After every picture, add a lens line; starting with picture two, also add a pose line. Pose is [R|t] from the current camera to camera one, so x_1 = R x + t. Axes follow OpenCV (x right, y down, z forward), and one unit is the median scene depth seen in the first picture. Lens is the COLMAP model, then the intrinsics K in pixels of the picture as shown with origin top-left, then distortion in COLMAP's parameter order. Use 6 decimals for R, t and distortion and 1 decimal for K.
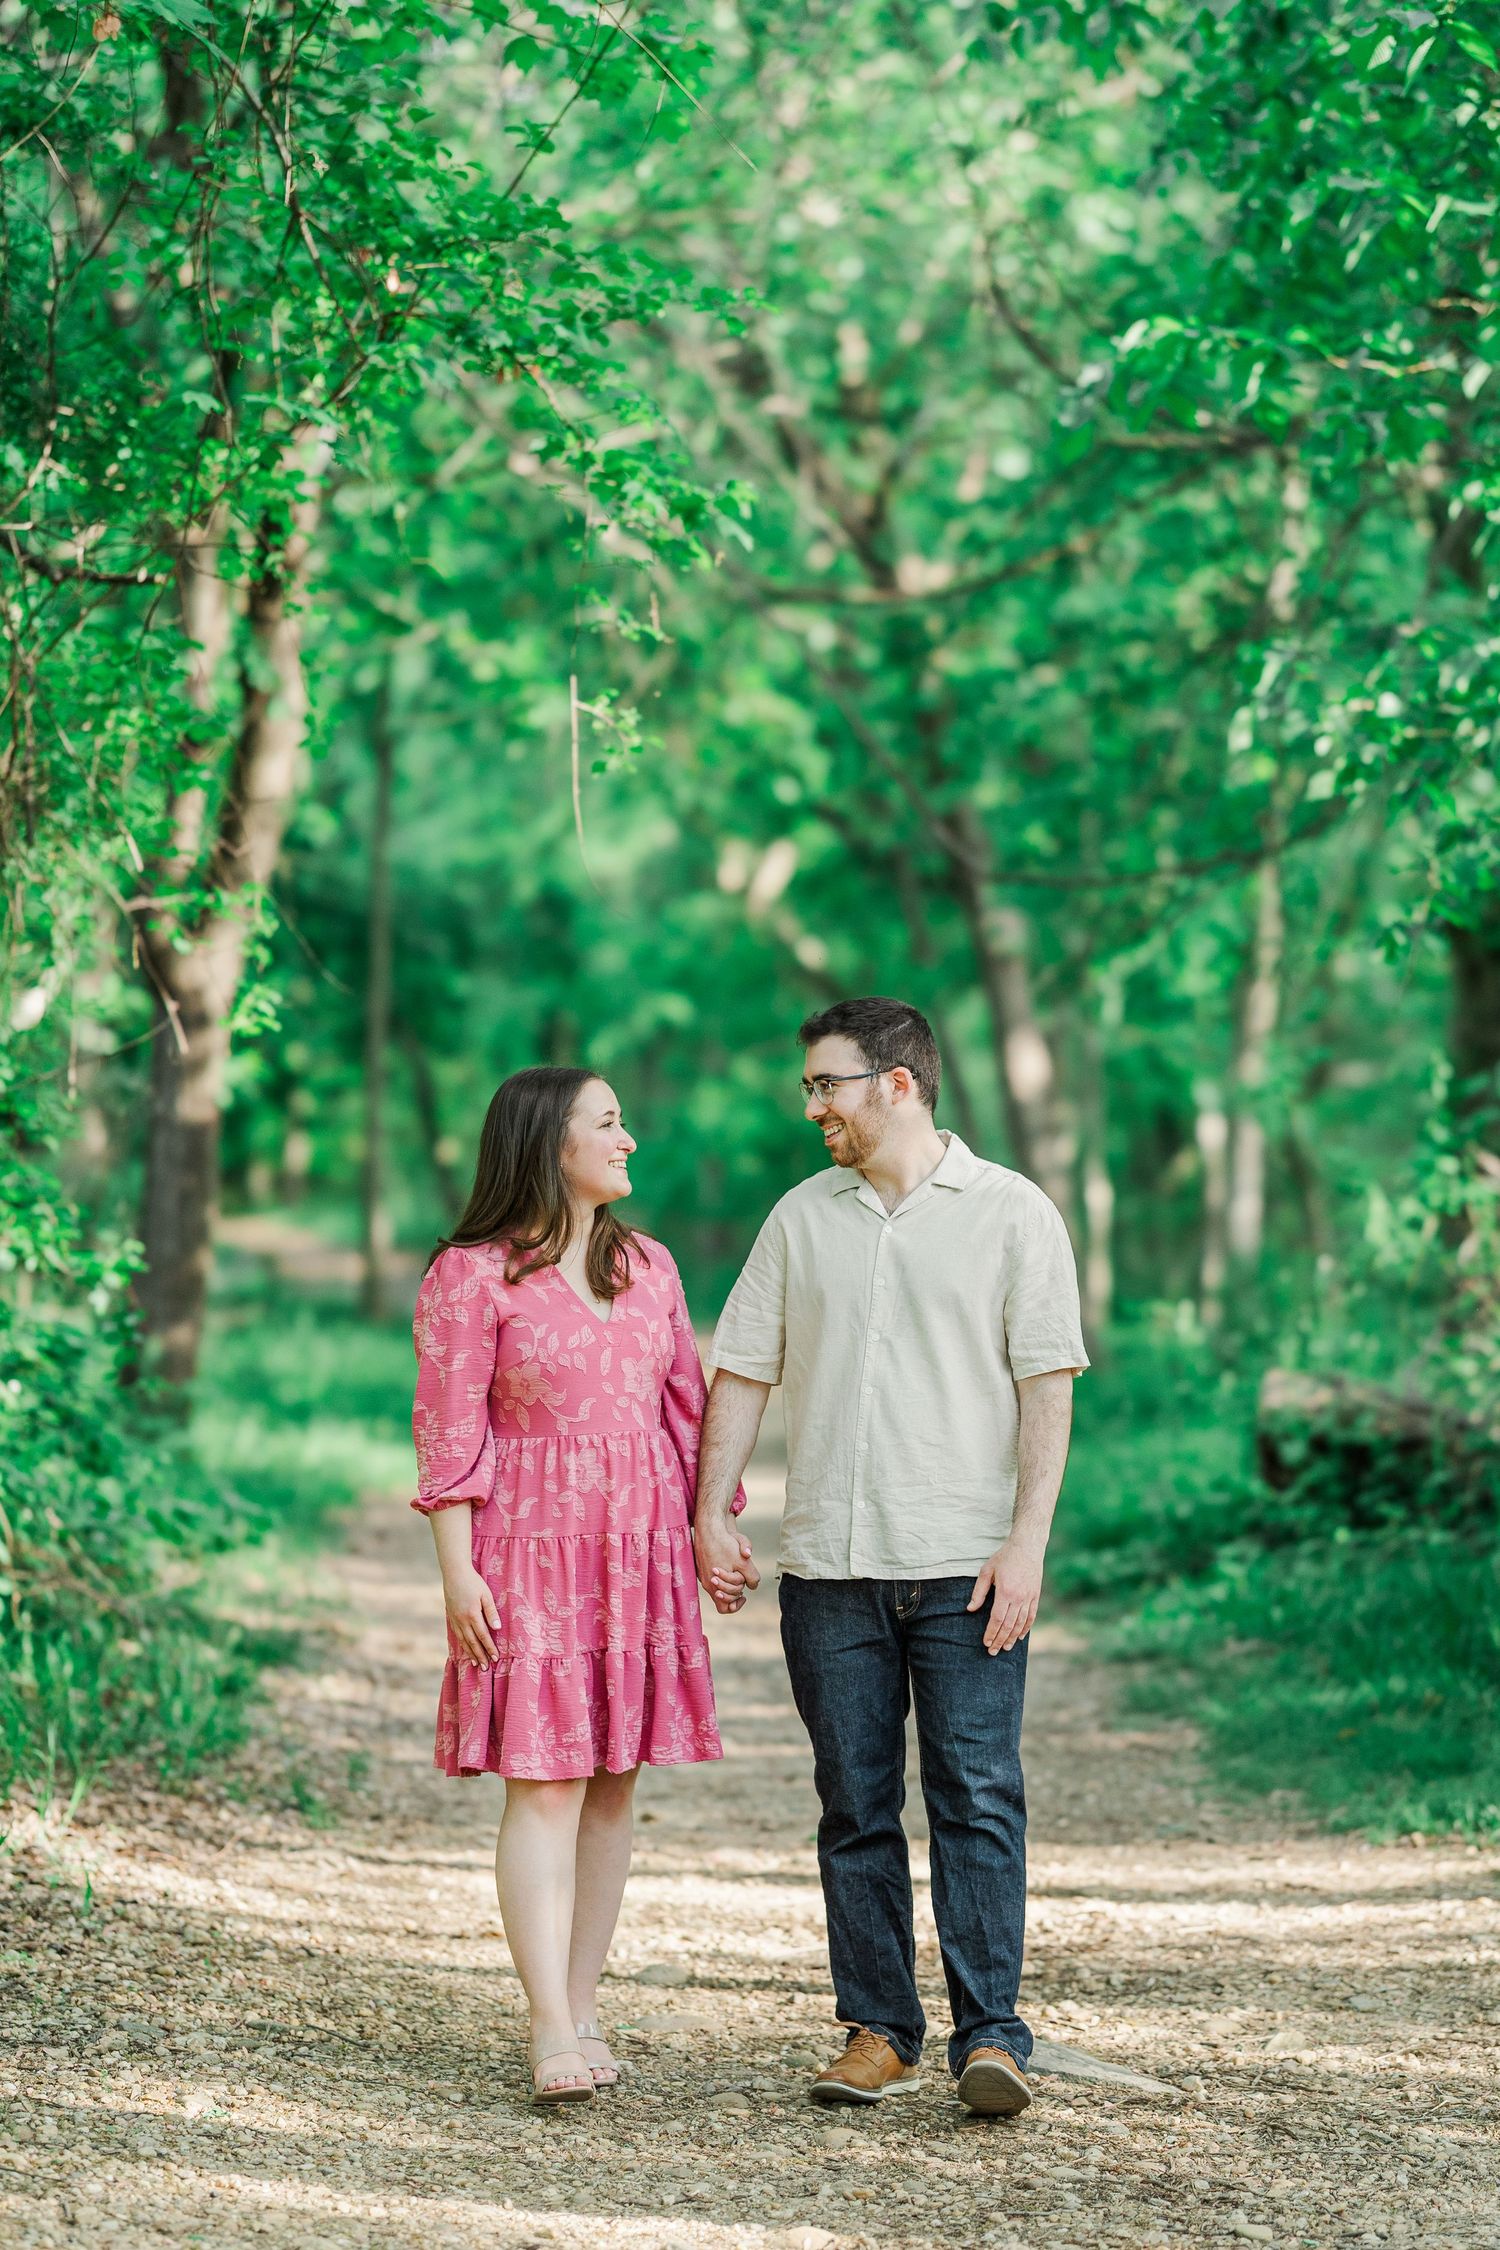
lens RADIAL K [[5722.7, 0, 750.0], [0, 5722.7, 1125.0], [0, 0, 1]] dist [-0.033170, 0.877904]
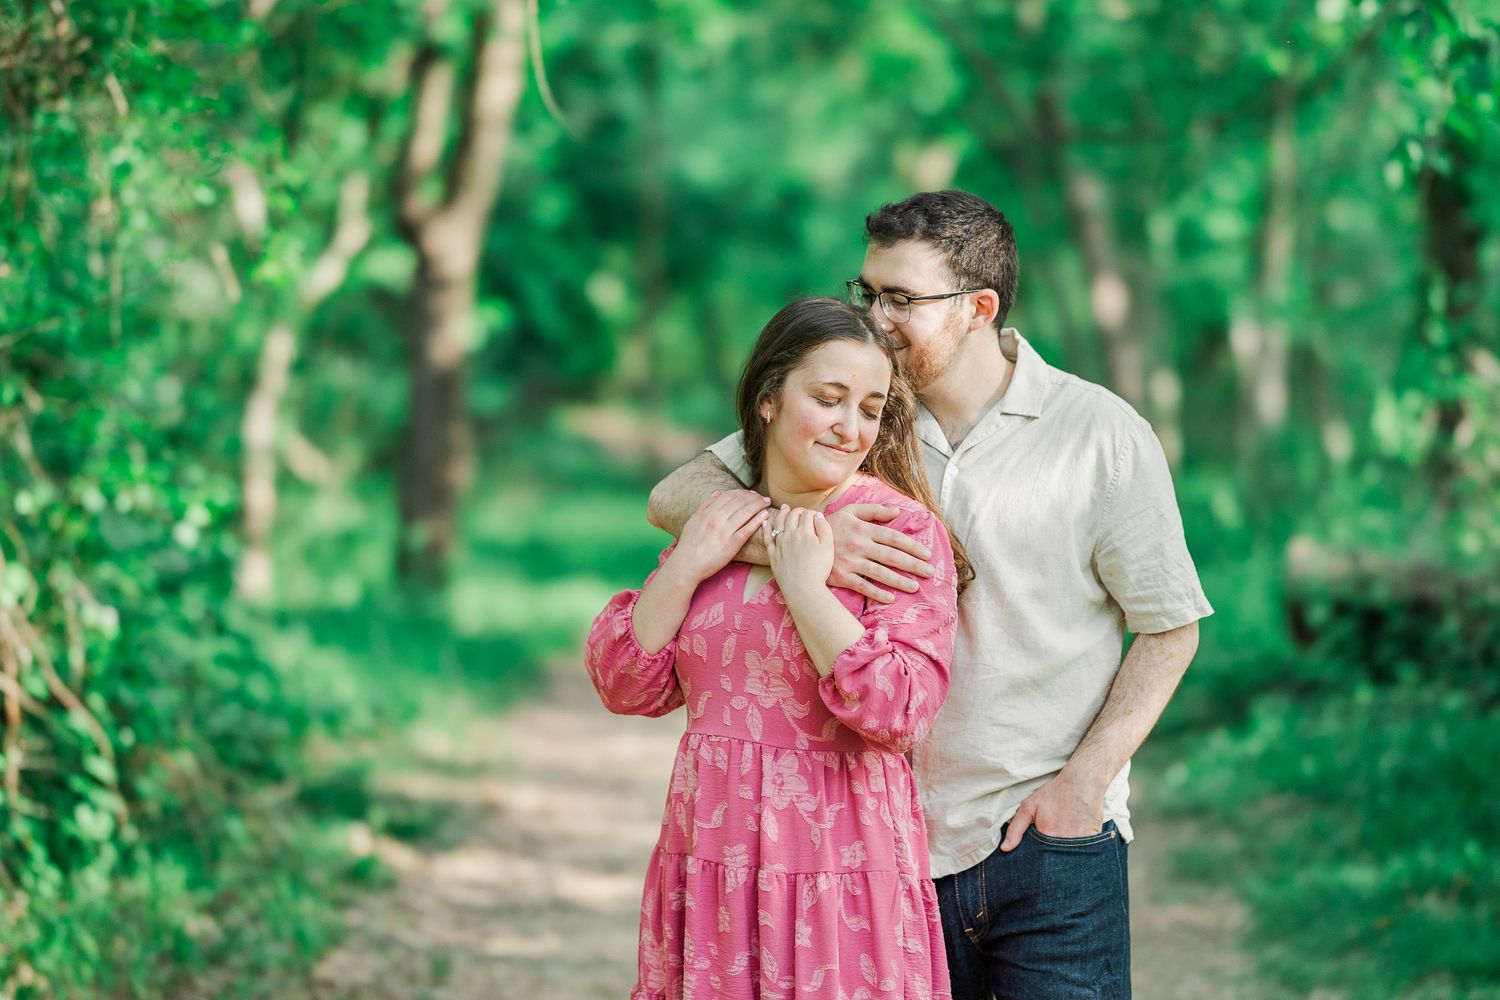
lens RADIAL K [[3815.1, 0, 750.0], [0, 3815.1, 500.0], [0, 0, 1]] dist [-0.033170, 0.877904]
pose [[0.998249, -0.030655, -0.050586, 0.018402], [0.032674, 0.998682, 0.039592, -0.000675], [0.049306, -0.041175, 0.997935, 0.207605]]
